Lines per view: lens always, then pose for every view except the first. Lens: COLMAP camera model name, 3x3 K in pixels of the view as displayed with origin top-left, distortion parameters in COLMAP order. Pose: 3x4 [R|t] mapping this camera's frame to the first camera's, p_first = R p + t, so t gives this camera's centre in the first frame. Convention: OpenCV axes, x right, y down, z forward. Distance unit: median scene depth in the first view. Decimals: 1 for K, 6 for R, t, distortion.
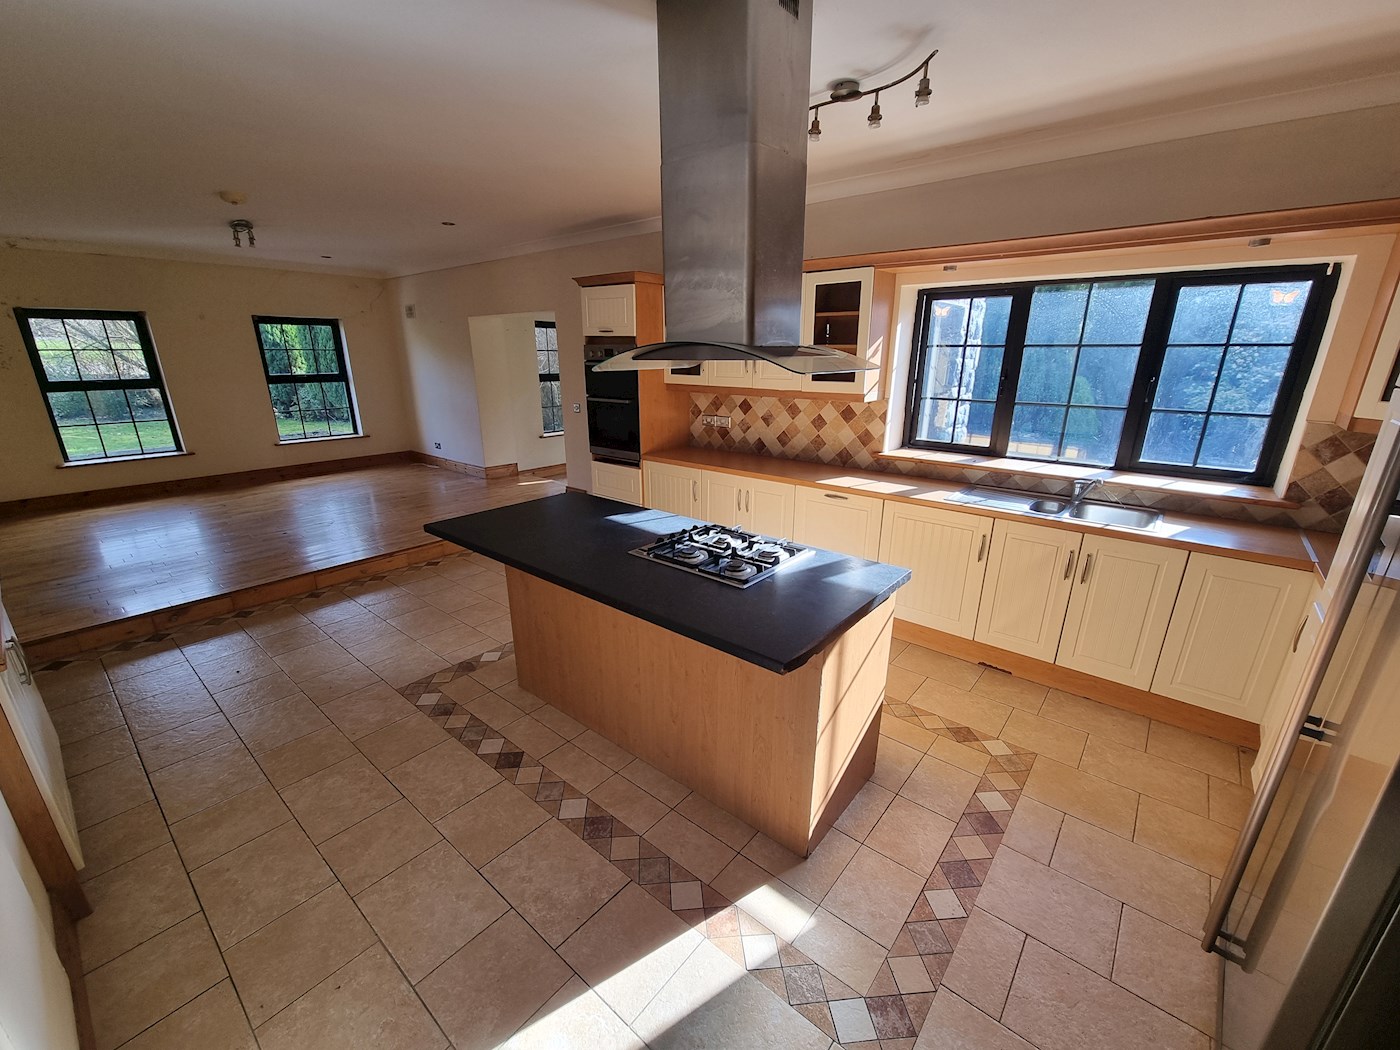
lens RADIAL K [[575.4, 0, 696.0], [0, 575.4, 543.0], [0, 0, 1]] dist [0.001802, 0.000389]
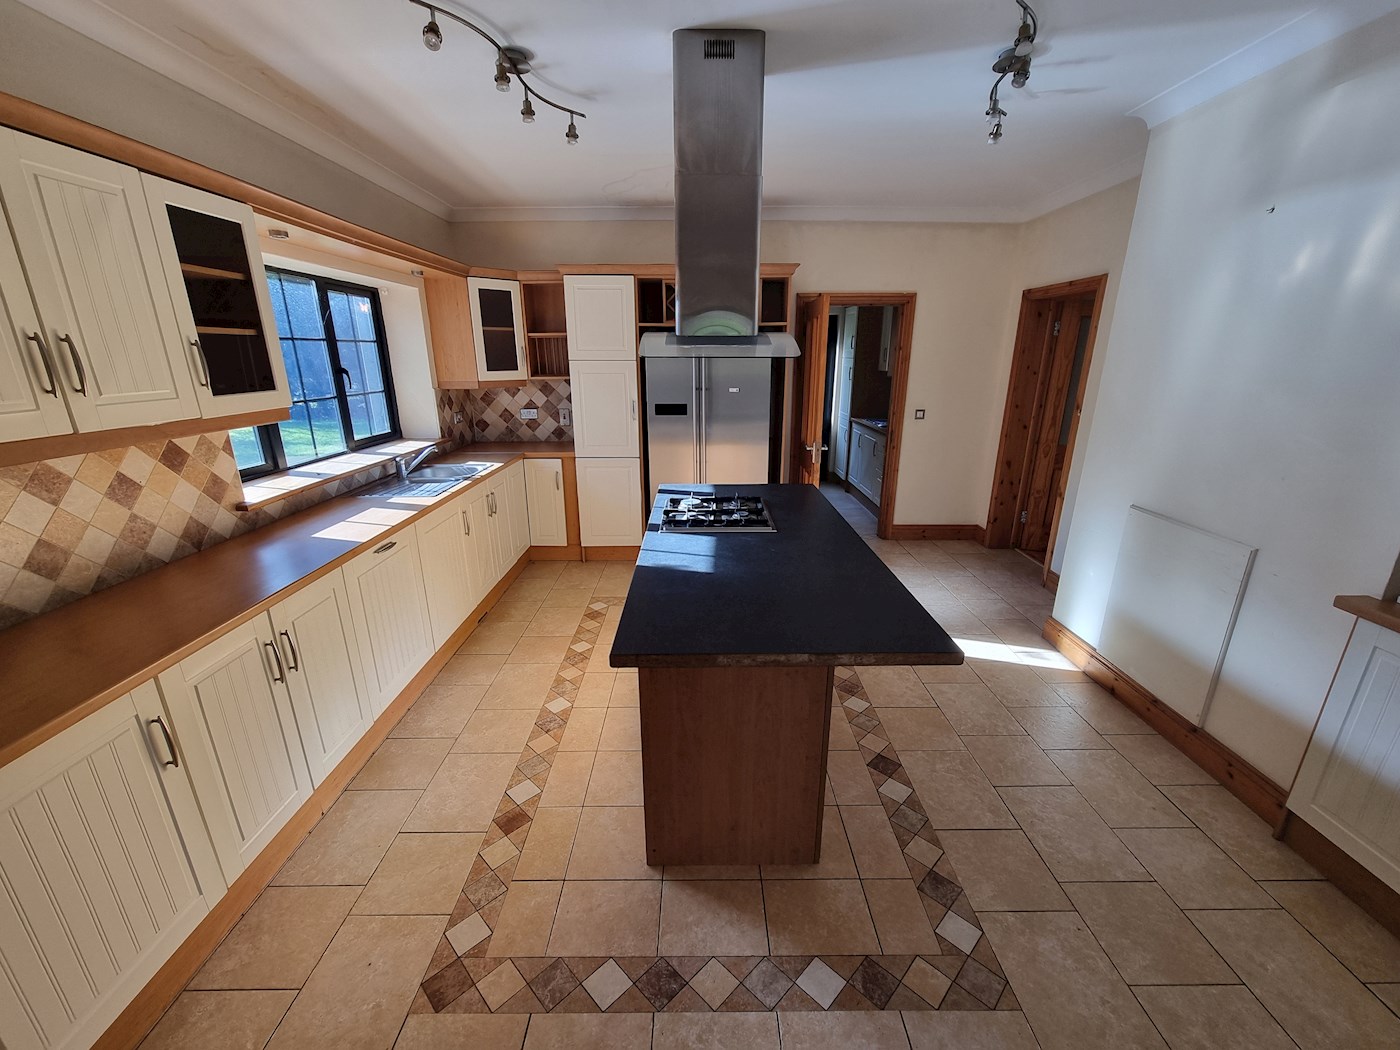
lens RADIAL K [[578.8, 0, 705.2], [0, 578.8, 537.8], [0, 0, 1]] dist [-0.001757, -0.000032]
pose [[-0.651173, -0.231560, 0.722741, -0.651348], [0.244555, 0.837496, 0.488665, -0.424258], [-0.718447, 0.494956, -0.488725, 1.322014]]
